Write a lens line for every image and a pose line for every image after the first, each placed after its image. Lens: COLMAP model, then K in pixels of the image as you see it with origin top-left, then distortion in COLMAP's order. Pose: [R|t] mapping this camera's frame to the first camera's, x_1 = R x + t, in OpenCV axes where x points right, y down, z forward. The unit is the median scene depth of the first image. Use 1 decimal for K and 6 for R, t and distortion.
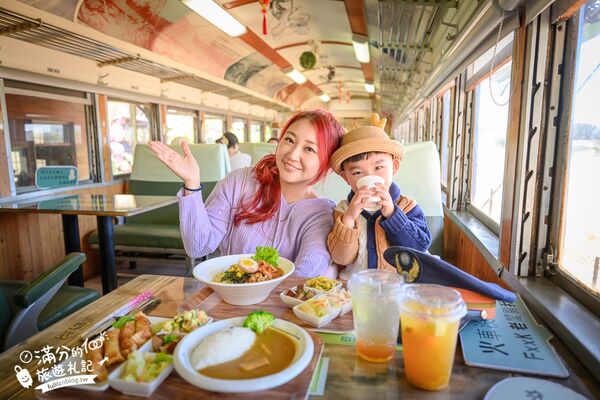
lens RADIAL K [[409.7, 0, 298.7], [0, 409.7, 205.0], [0, 0, 1]] dist [0.001612, -0.005515]
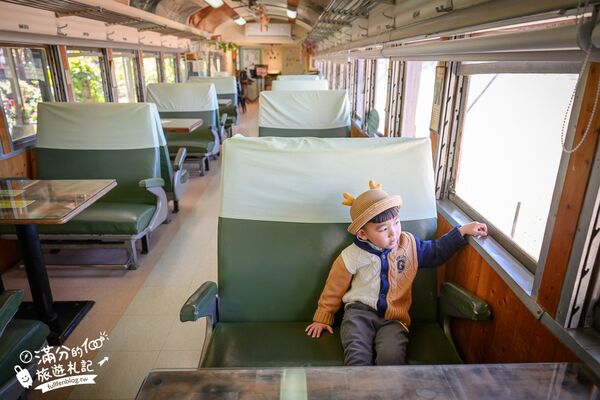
lens RADIAL K [[409.7, 0, 305.0], [0, 409.7, 209.6], [0, 0, 1]] dist [0.001612, -0.005515]
pose [[0.973702, -0.070372, 0.216684, -0.085419], [0.027181, 0.980189, 0.196192, -0.100409], [-0.226198, -0.185143, 0.956325, 0.083983]]
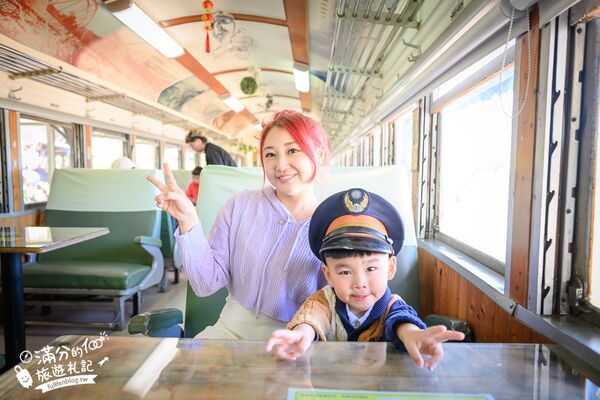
lens RADIAL K [[409.7, 0, 299.9], [0, 409.7, 204.3], [0, 0, 1]] dist [0.001612, -0.005515]
pose [[0.986193, -0.003784, 0.165557, -0.031375], [0.016159, 0.997167, -0.073462, -0.000322], [-0.164810, 0.075123, 0.983460, 0.073909]]
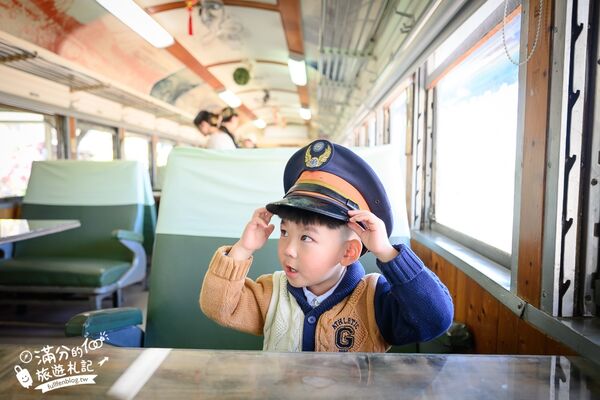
lens RADIAL K [[409.7, 0, 296.6], [0, 409.7, 201.2], [0, 0, 1]] dist [0.001612, -0.005515]
pose [[0.988650, -0.005094, 0.150151, 0.007355], [0.017176, 0.996704, -0.079281, 0.010693], [-0.149252, 0.080960, 0.985479, 0.129085]]
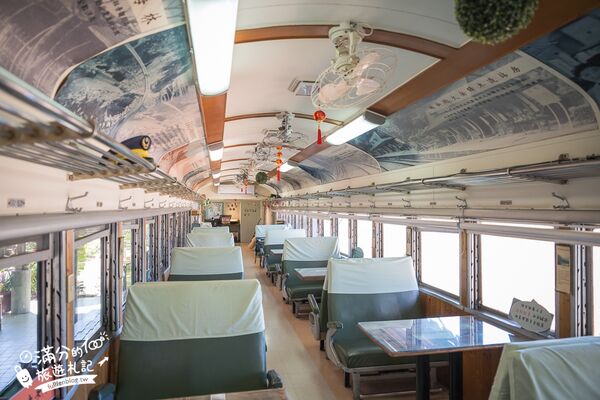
lens RADIAL K [[409.7, 0, 302.1], [0, 409.7, 202.8], [0, 0, 1]] dist [0.001612, -0.005515]
pose [[0.920105, 0.005110, 0.391639, -0.620746], [0.058992, 0.986700, -0.151470, -0.076210], [-0.387204, 0.162472, 0.907566, -0.488760]]
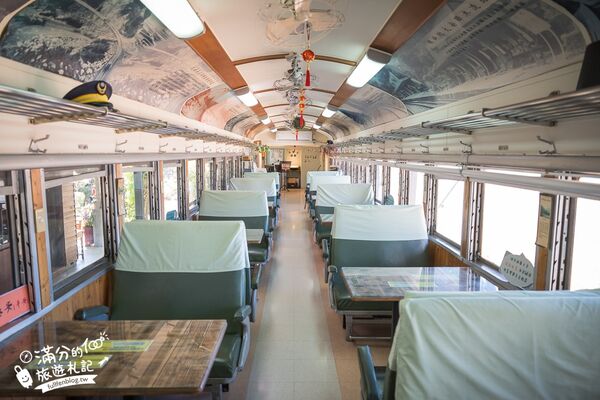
lens RADIAL K [[409.7, 0, 303.6], [0, 409.7, 203.0], [0, 0, 1]] dist [0.001612, -0.005515]
pose [[0.975247, -0.018171, 0.220369, -0.427071], [0.025543, 0.999204, -0.030653, -0.061541], [-0.219636, 0.035523, 0.974935, -0.550683]]
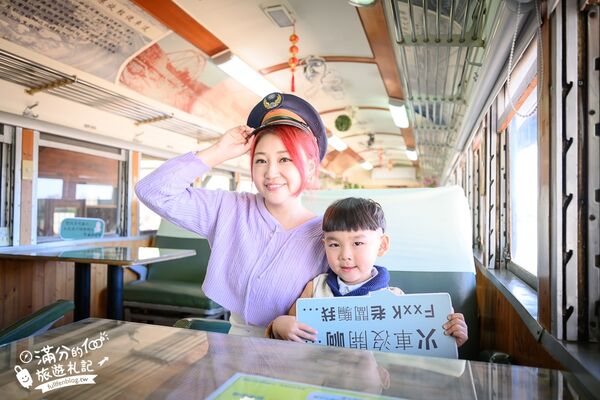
lens RADIAL K [[409.7, 0, 297.6], [0, 409.7, 204.0], [0, 0, 1]] dist [0.001612, -0.005515]
pose [[0.993070, 0.013970, -0.116692, 0.048612], [-0.033892, 0.984768, -0.170536, 0.024454], [0.112532, 0.173309, 0.978417, 0.064524]]
